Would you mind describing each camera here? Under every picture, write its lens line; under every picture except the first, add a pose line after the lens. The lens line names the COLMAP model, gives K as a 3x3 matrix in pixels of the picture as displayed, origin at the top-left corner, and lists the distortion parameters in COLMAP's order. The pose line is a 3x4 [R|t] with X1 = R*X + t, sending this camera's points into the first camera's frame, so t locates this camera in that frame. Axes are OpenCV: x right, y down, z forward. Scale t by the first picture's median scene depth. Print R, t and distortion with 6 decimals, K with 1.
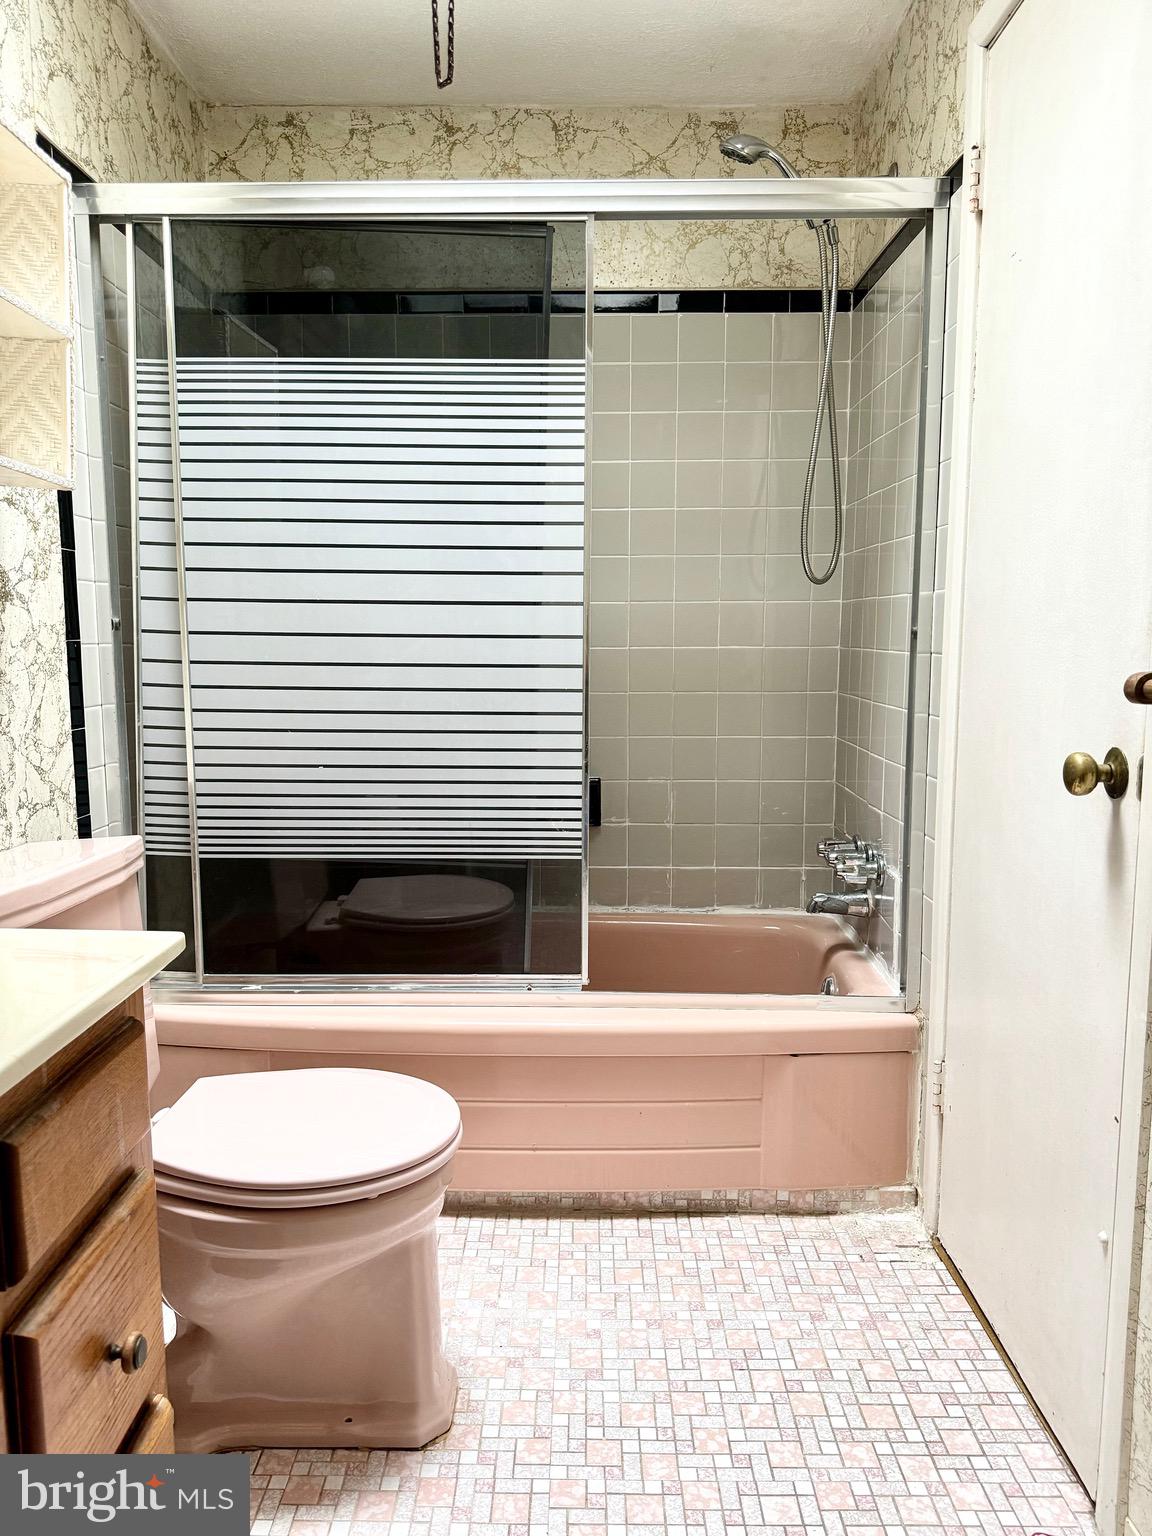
lens RADIAL K [[1083.9, 0, 571.3], [0, 1083.9, 765.3], [0, 0, 1]] dist [0.059210, -0.068805]
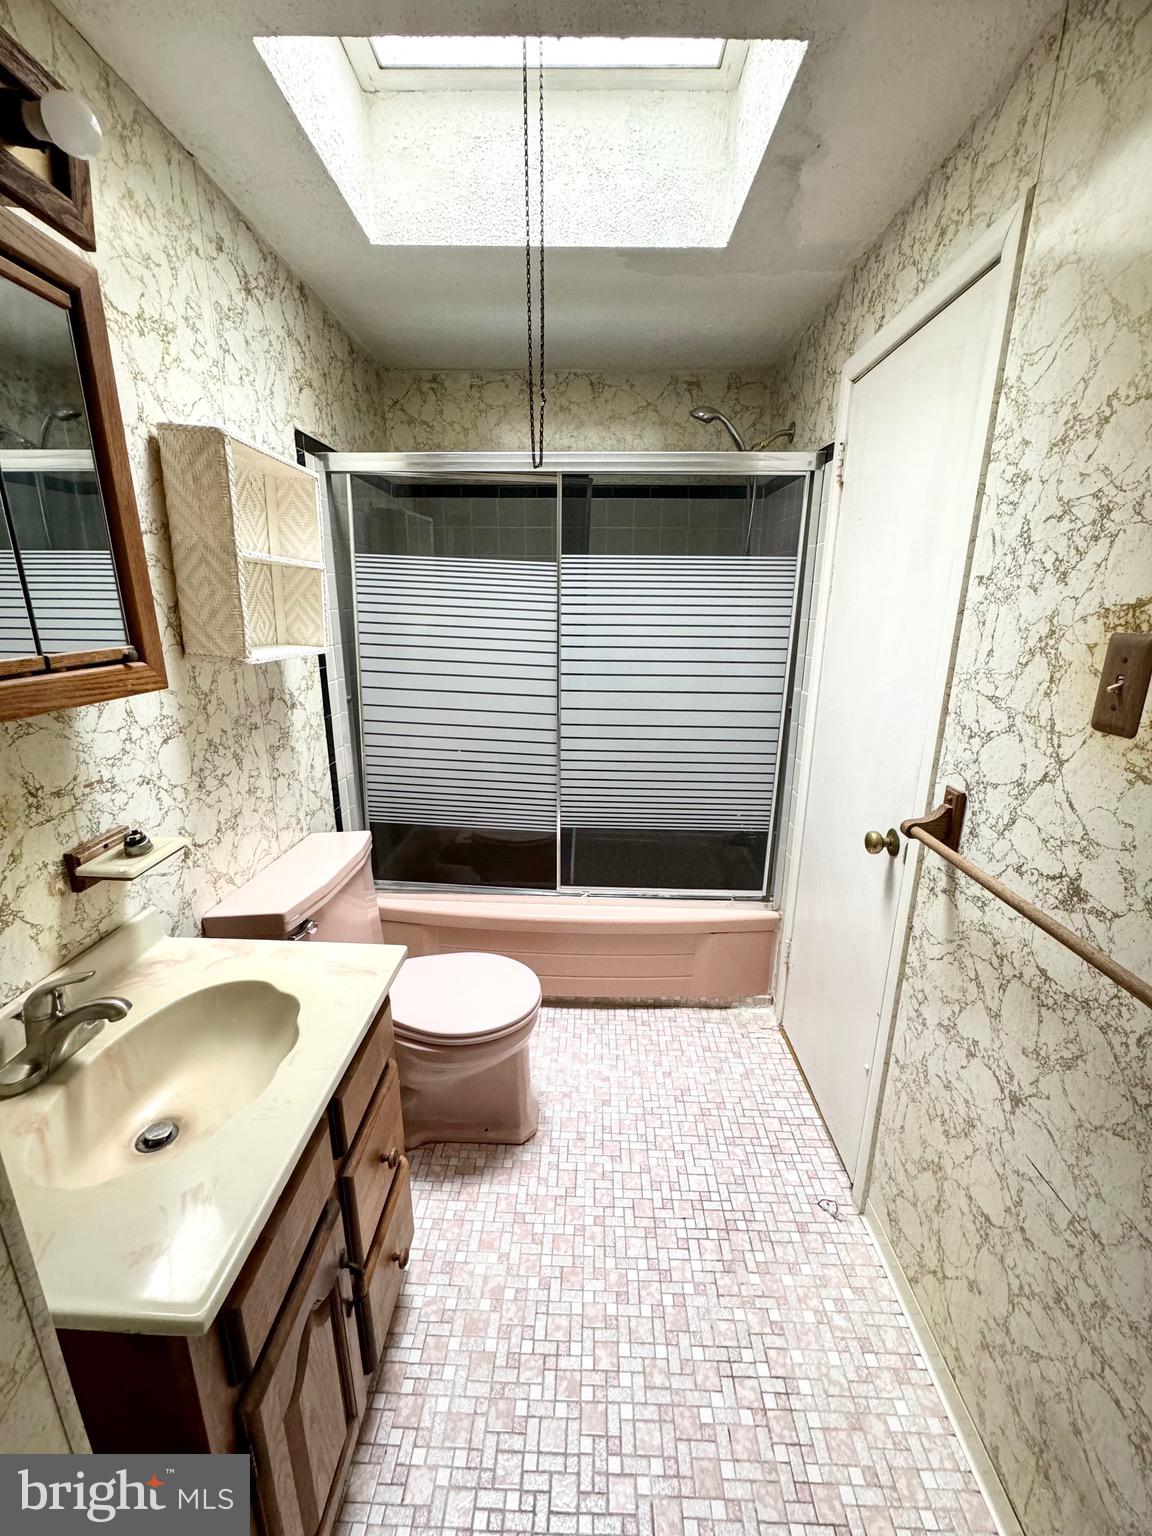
lens RADIAL K [[613.6, 0, 576.0], [0, 613.6, 764.8], [0, 0, 1]] dist [-0.000456, -0.000138]
pose [[0.999765, 0.013094, -0.017304, -0.021482], [-0.010476, 0.989585, 0.143567, -0.198818], [0.019004, -0.143351, 0.989489, -0.022028]]
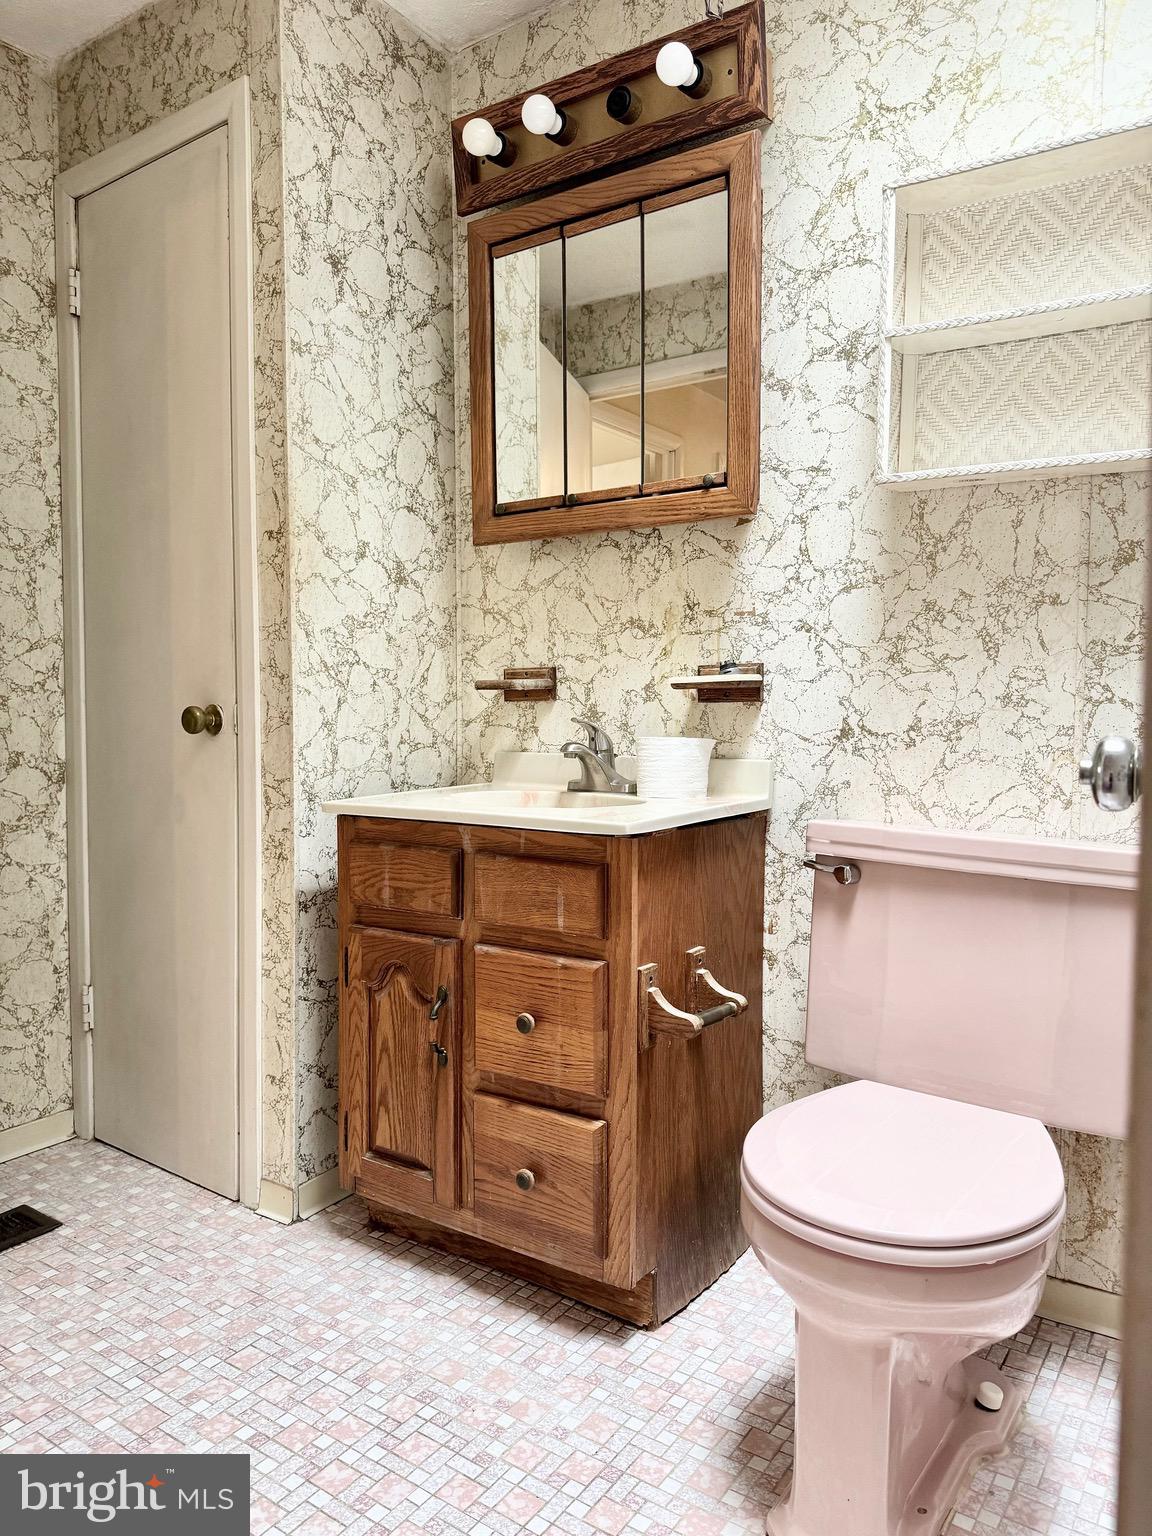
lens RADIAL K [[1083.9, 0, 571.3], [0, 1083.9, 775.6], [0, 0, 1]] dist [0.059210, -0.068805]
pose [[-0.562395, 0.045075, -0.825639, 0.537548], [-0.102663, 0.986981, 0.123813, -0.044487], [0.820470, 0.154394, -0.550446, 1.059781]]
